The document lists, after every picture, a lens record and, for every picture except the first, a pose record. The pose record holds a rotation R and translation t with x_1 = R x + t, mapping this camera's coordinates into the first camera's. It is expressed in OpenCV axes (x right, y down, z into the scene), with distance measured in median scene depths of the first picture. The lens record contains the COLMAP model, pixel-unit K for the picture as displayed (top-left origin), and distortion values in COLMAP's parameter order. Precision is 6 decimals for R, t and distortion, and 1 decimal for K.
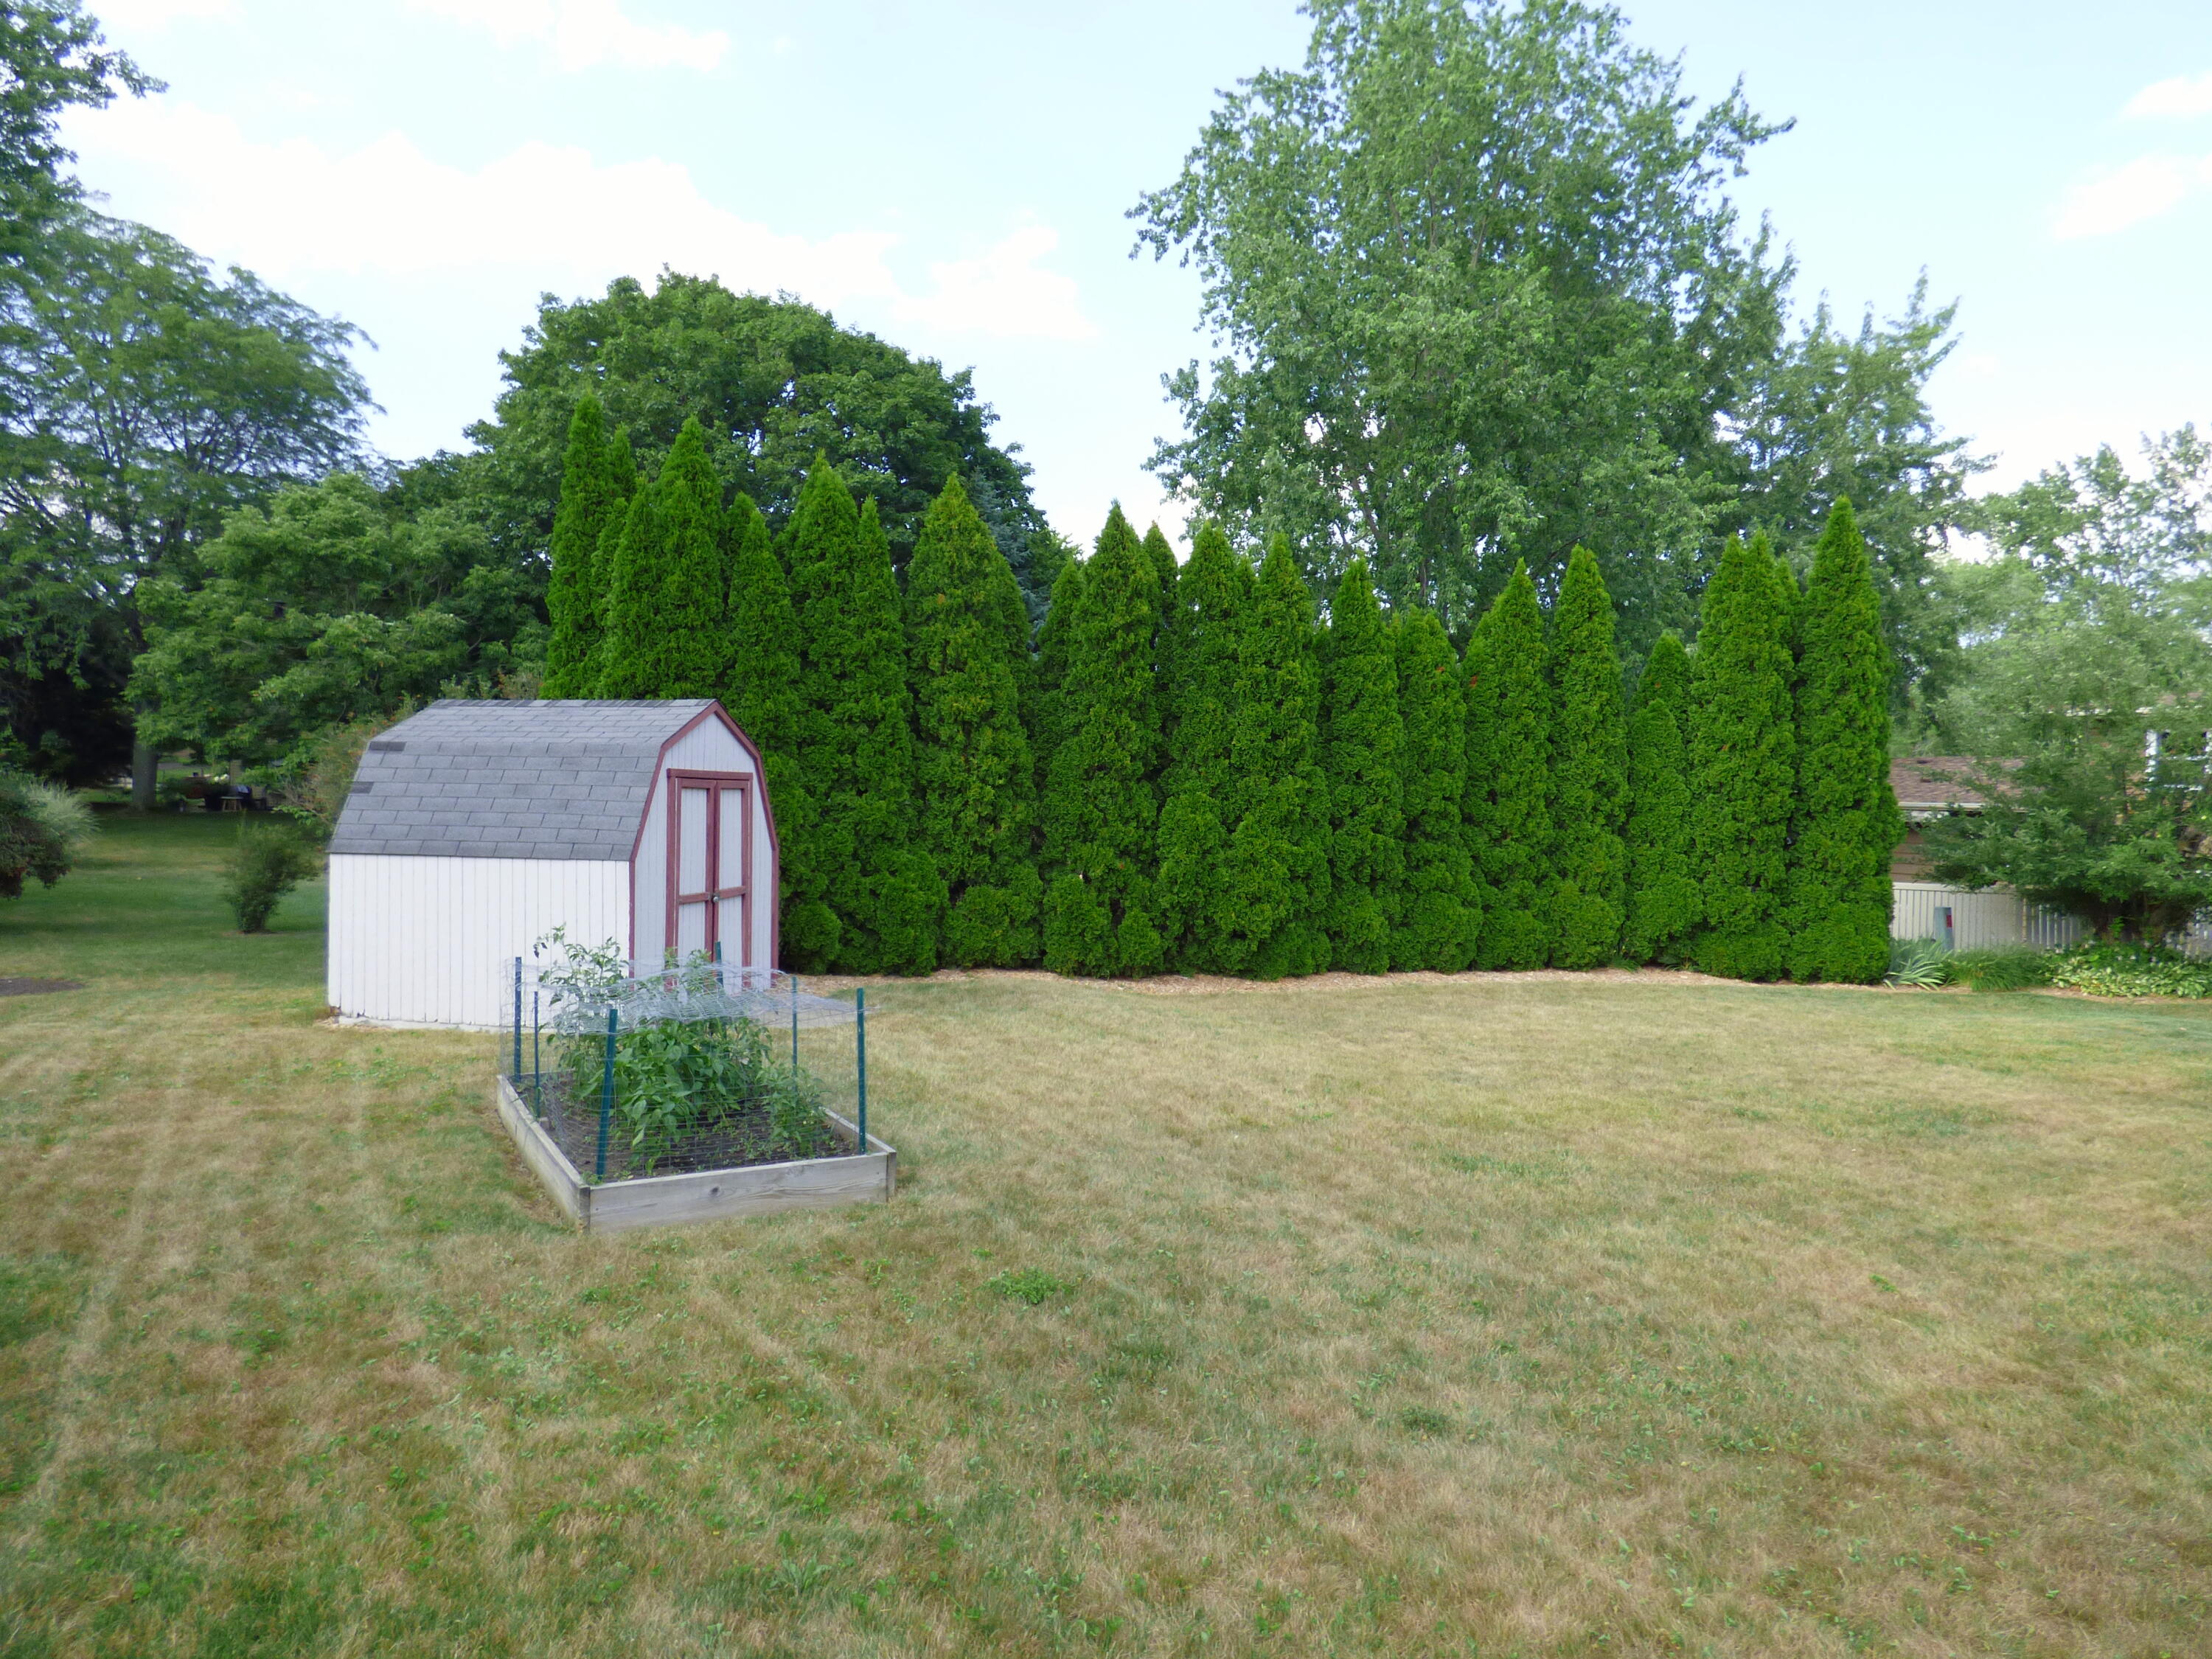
lens RADIAL K [[1378.7, 0, 1106.0], [0, 1378.7, 829.5], [0, 0, 1]] dist [-0.005466, -0.003312]
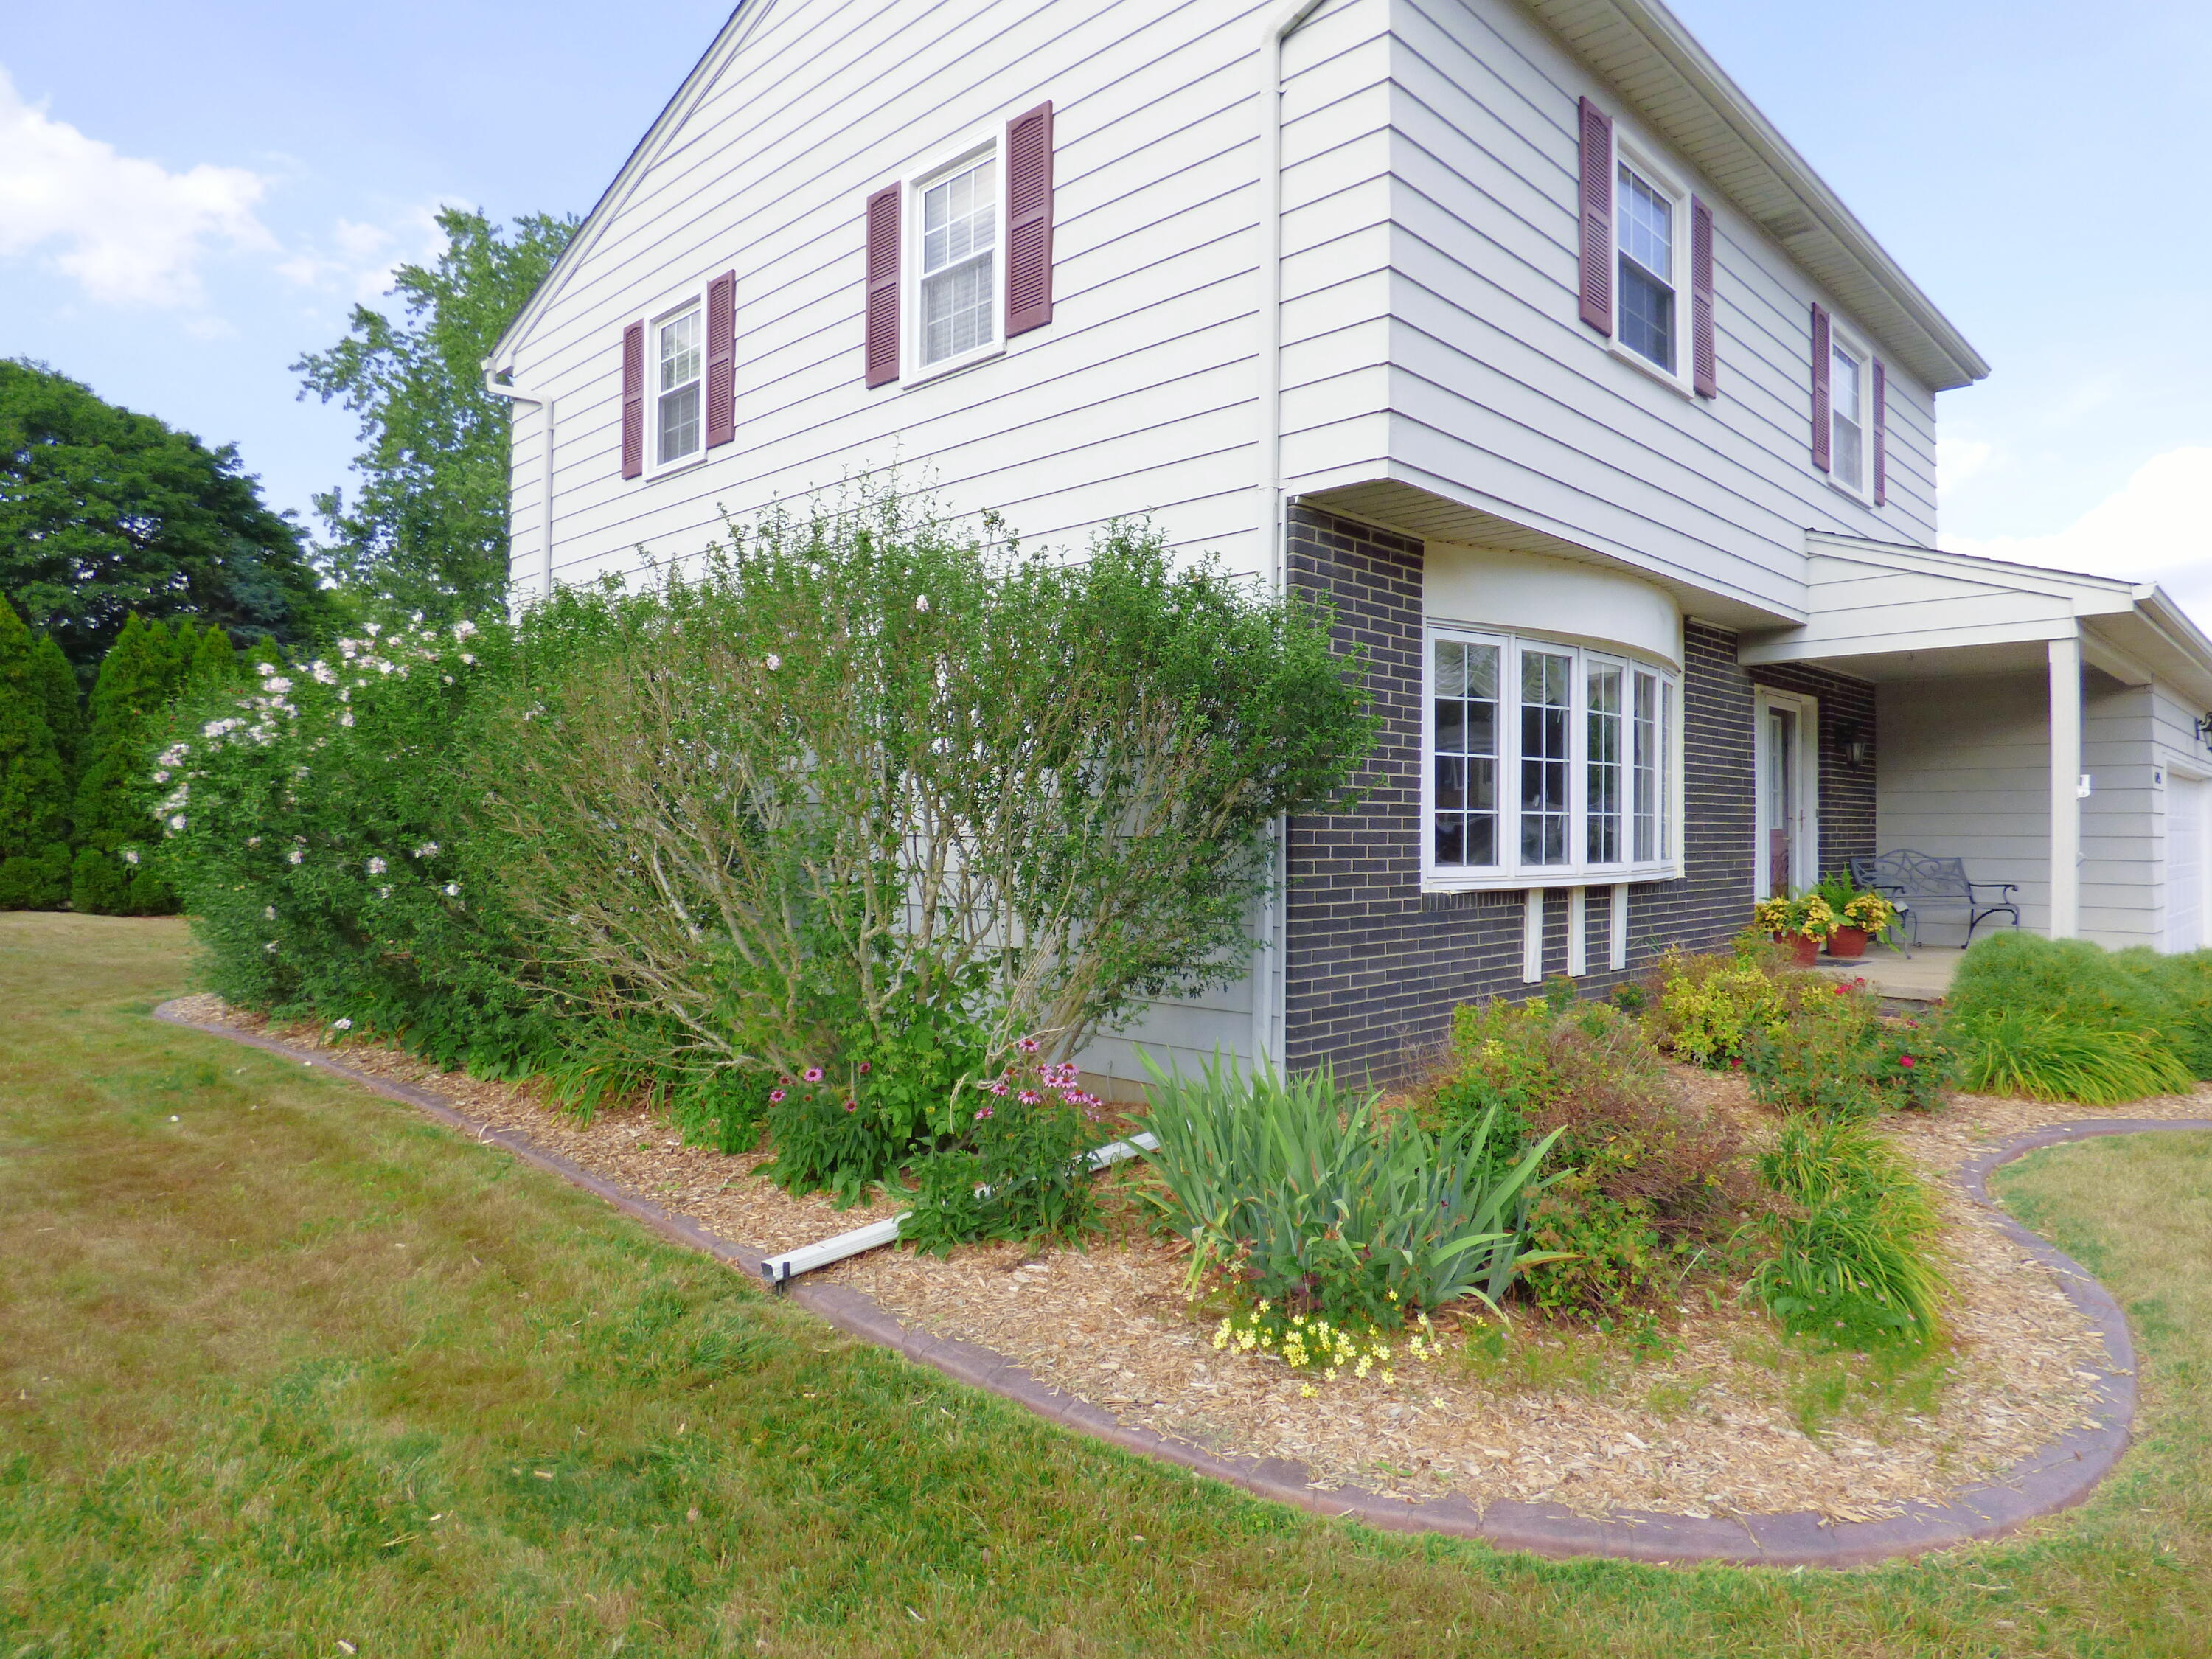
lens RADIAL K [[1378.7, 0, 1106.0], [0, 1378.7, 829.5], [0, 0, 1]] dist [-0.005466, -0.003312]
pose [[0.933689, -0.006775, 0.358020, 0.280231], [0.018244, 0.999423, -0.028667, 0.042808], [-0.357619, 0.033298, 0.933274, -0.497925]]
